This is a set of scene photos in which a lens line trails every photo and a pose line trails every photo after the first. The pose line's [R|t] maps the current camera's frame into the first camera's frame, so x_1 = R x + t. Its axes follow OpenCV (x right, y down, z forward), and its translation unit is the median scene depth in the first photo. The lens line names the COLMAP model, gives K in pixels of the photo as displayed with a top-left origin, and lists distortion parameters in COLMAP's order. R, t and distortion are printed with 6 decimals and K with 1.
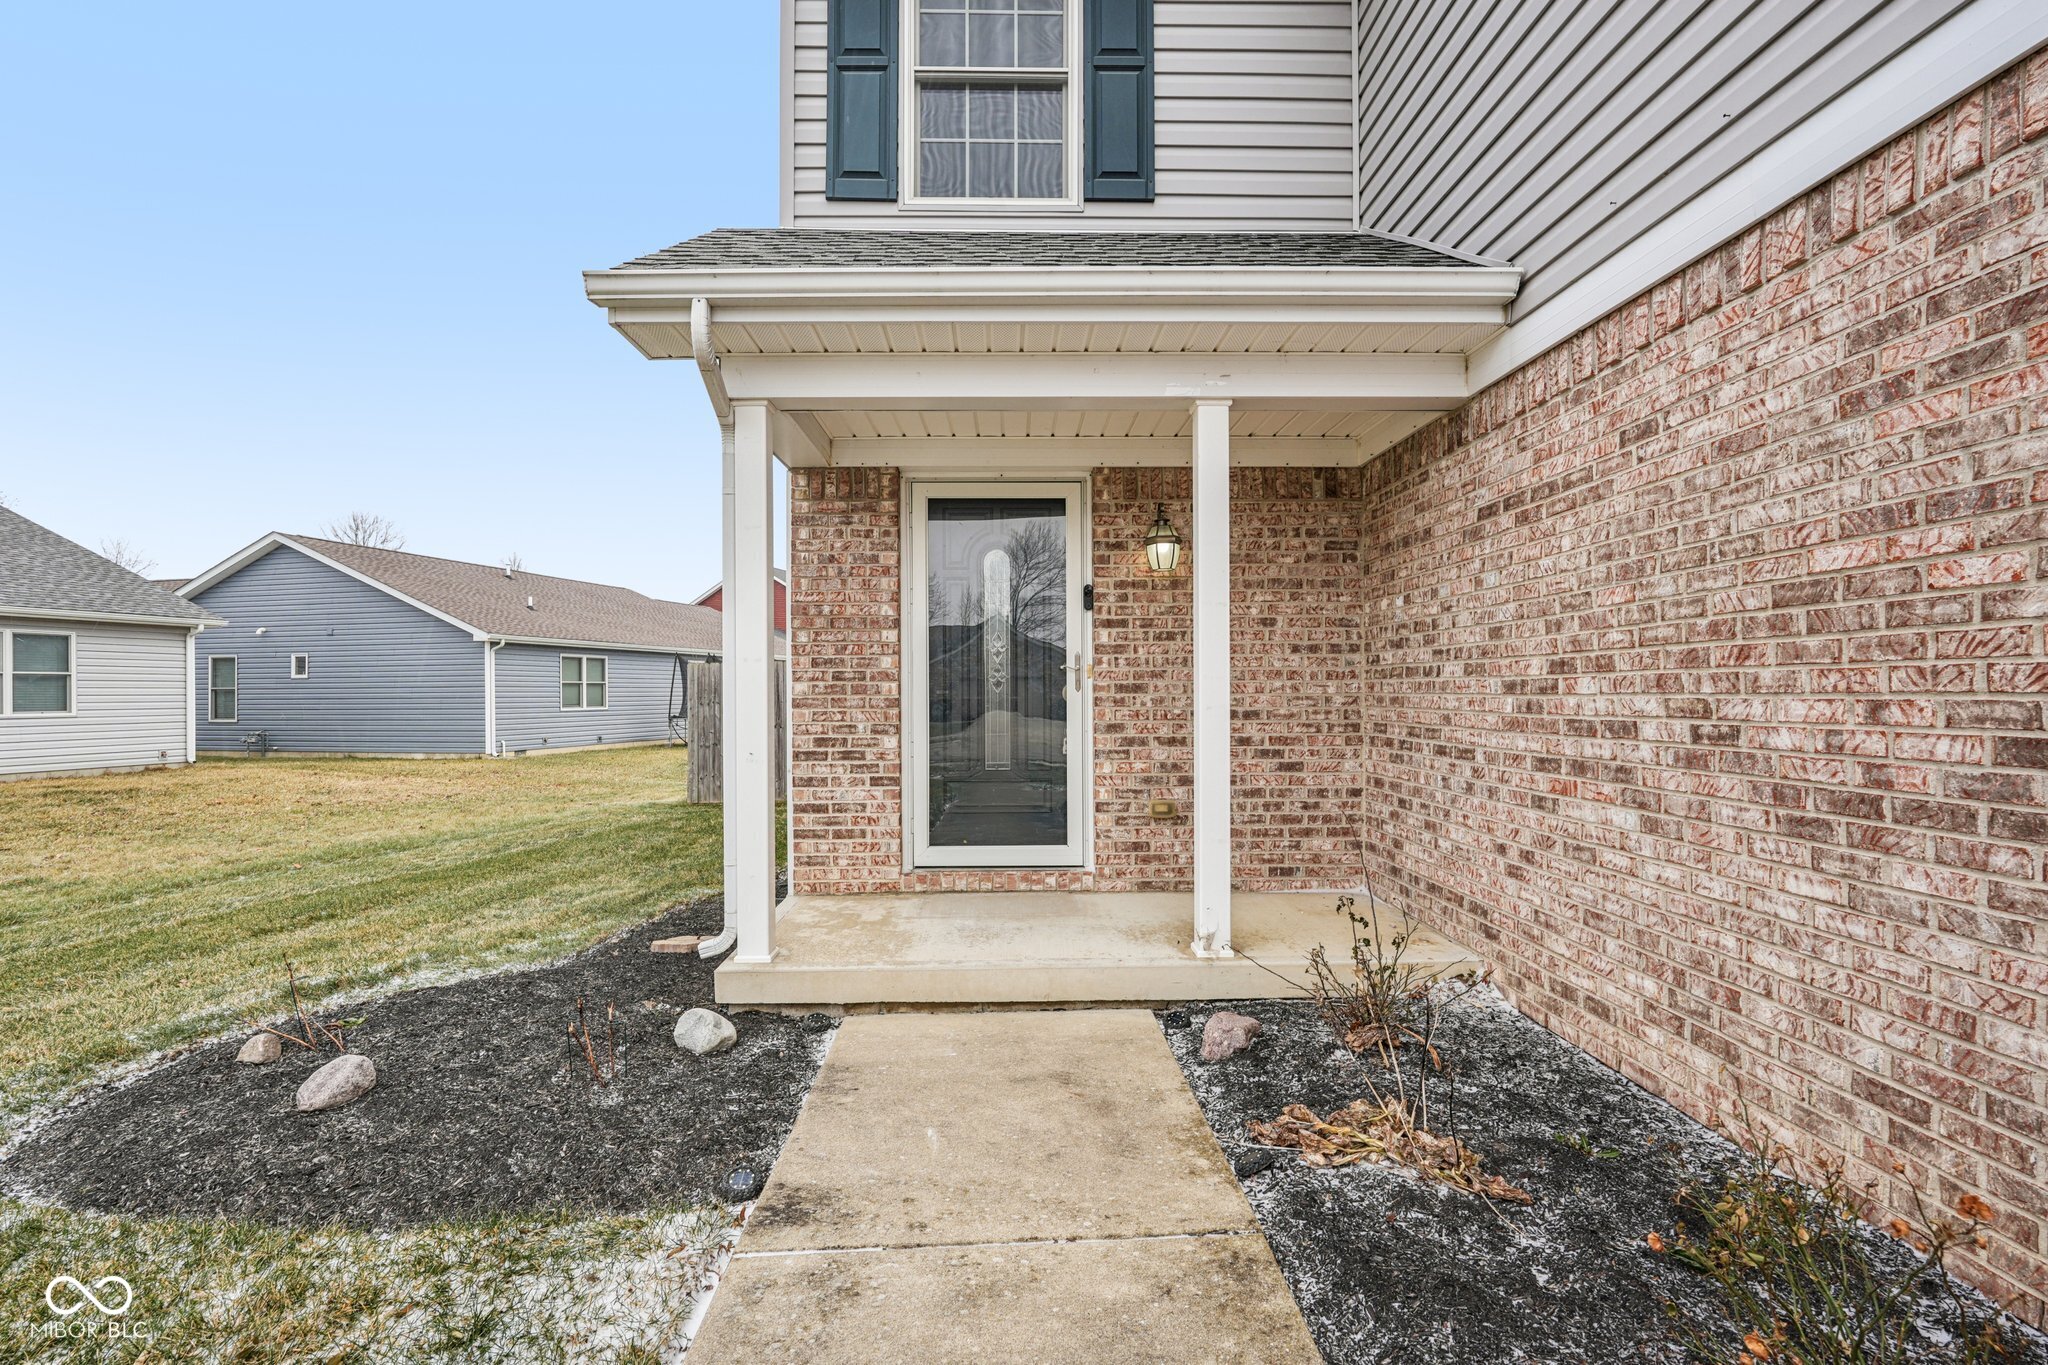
lens RADIAL K [[966.7, 0, 1024.0], [0, 966.7, 682.5], [0, 0, 1]] dist [-0.002644, 0.000090]
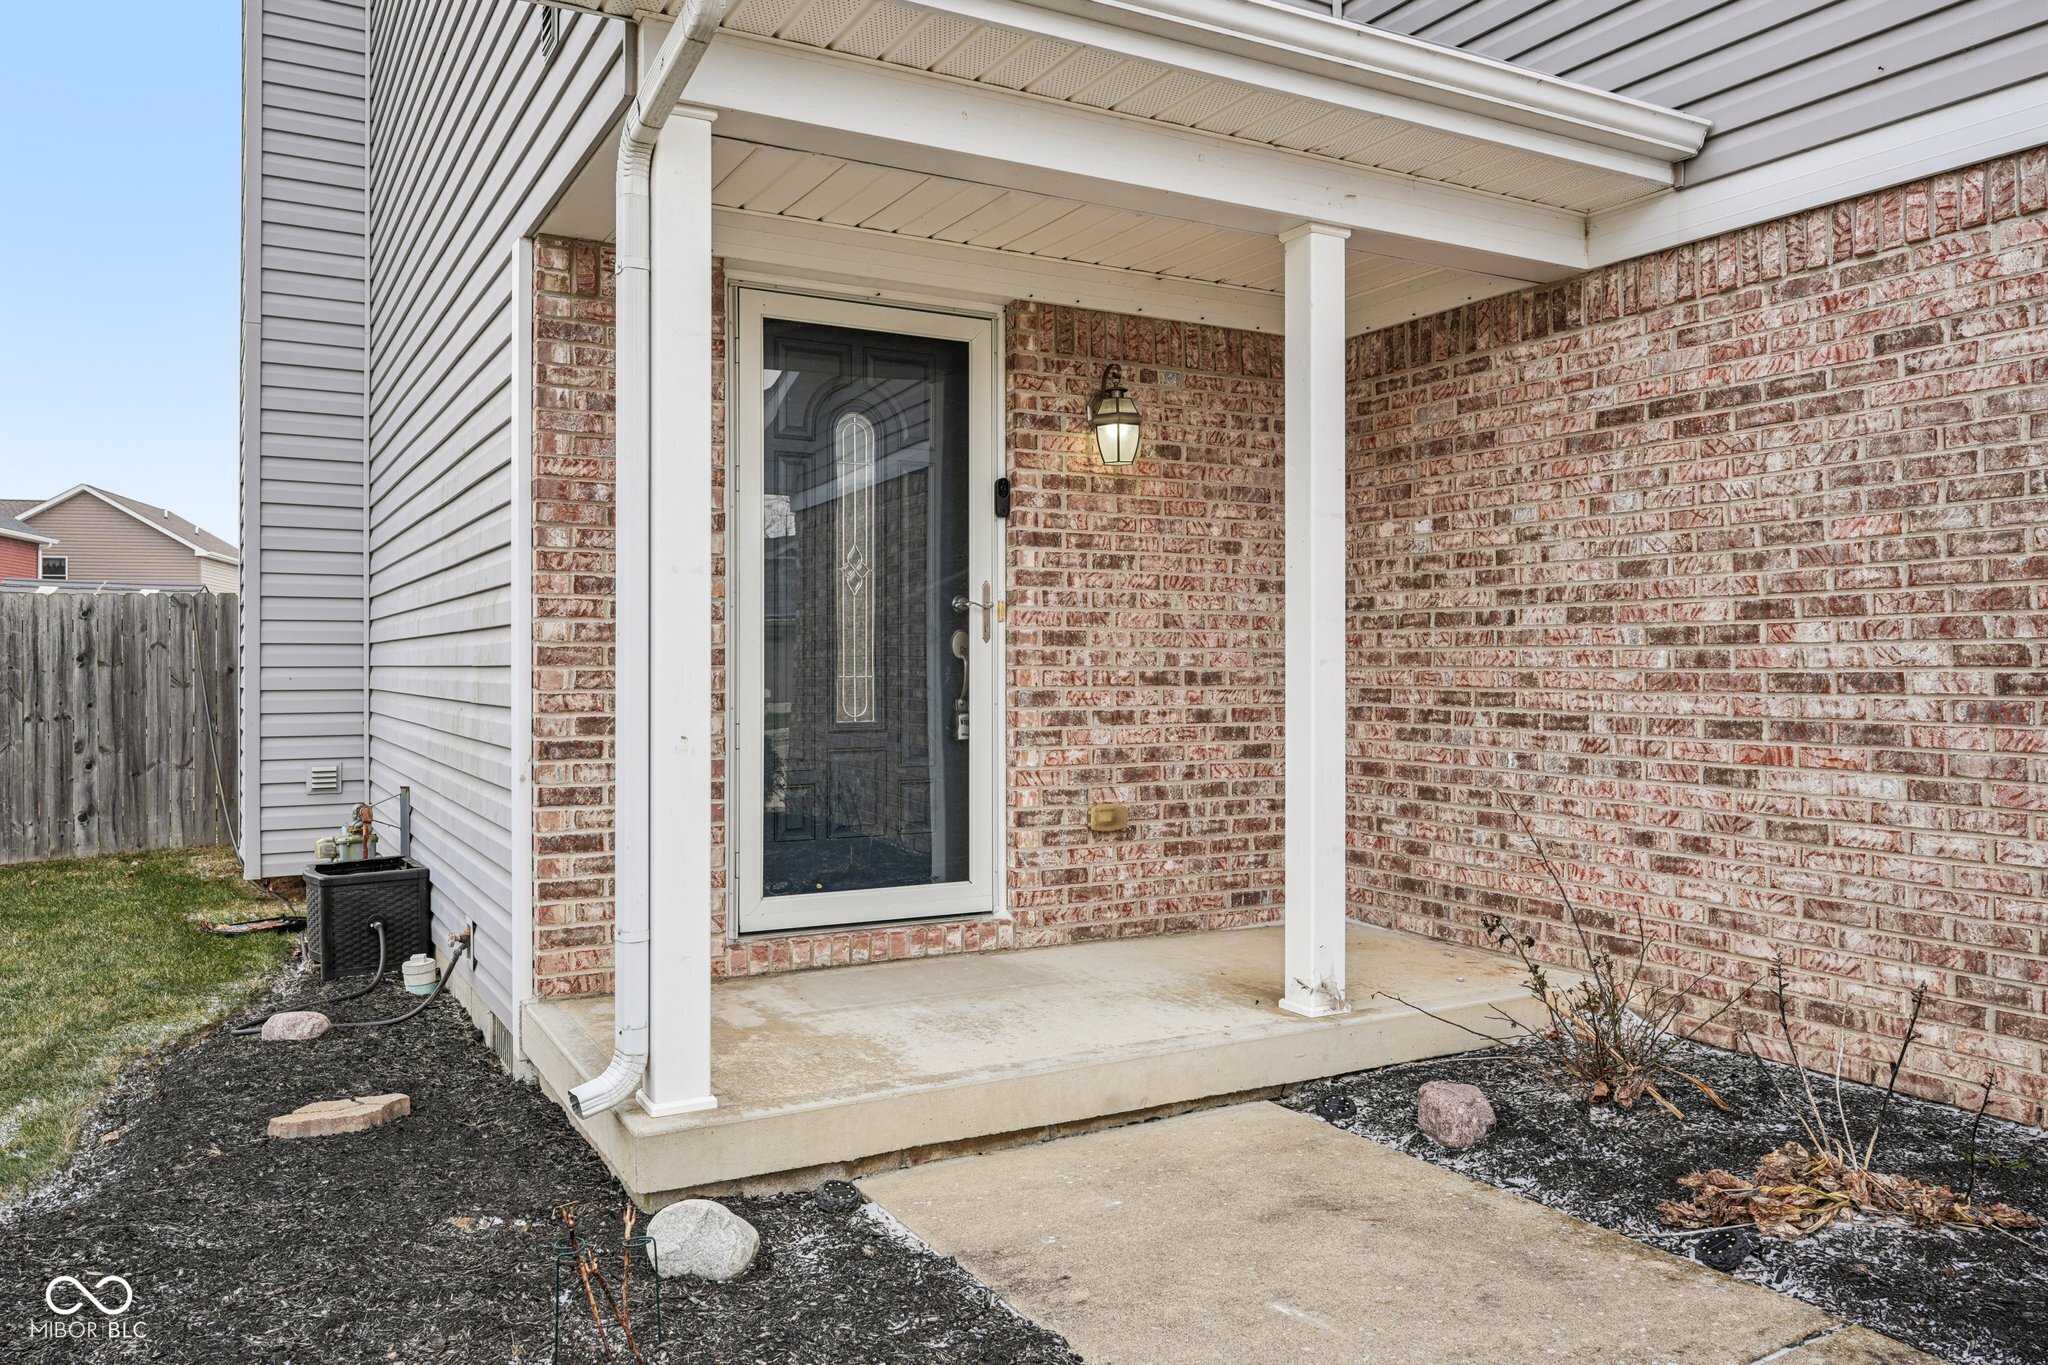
lens RADIAL K [[1477.7, 0, 1025.0], [0, 1477.7, 642.2], [0, 0, 1]] dist [0.005538, -0.003496]
pose [[0.881681, 0.012569, 0.471678, -0.518347], [-0.008921, 0.999910, -0.009971, 0.025287], [-0.471761, 0.004584, 0.881714, 0.154512]]
